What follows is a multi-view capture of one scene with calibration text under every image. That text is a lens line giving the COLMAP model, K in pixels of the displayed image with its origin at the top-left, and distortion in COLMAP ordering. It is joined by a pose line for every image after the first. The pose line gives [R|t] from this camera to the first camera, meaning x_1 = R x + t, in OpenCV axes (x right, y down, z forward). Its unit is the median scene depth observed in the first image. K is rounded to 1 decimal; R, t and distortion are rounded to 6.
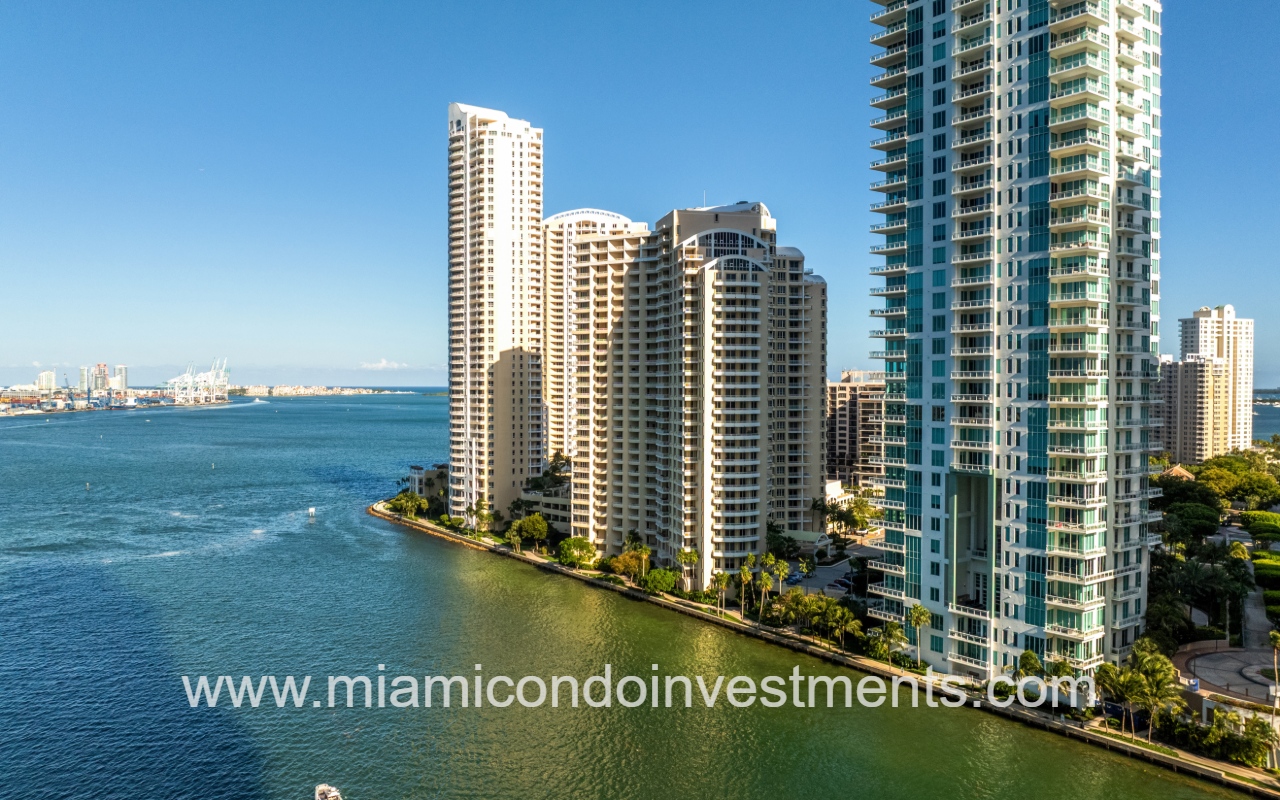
lens RADIAL K [[987.3, 0, 640.0], [0, 987.3, 400.0], [0, 0, 1]] dist [-0.010659, -0.062827]
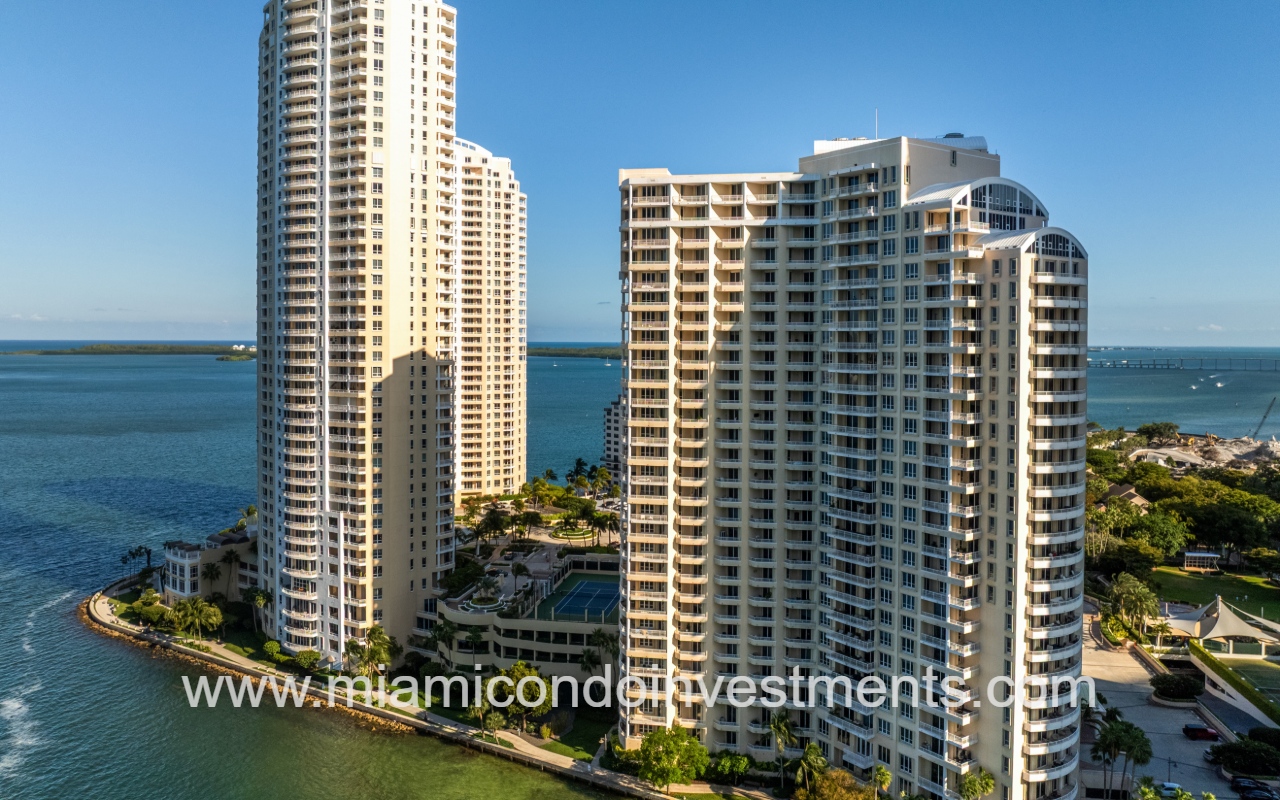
lens RADIAL K [[947.2, 0, 640.5], [0, 947.2, 339.7], [0, 0, 1]] dist [-0.031212, -0.002039]
pose [[0.916593, -0.001668, 0.399819, -0.279080], [0.003531, 0.999986, -0.003924, -0.071618], [-0.399806, 0.005008, 0.916586, 0.525982]]
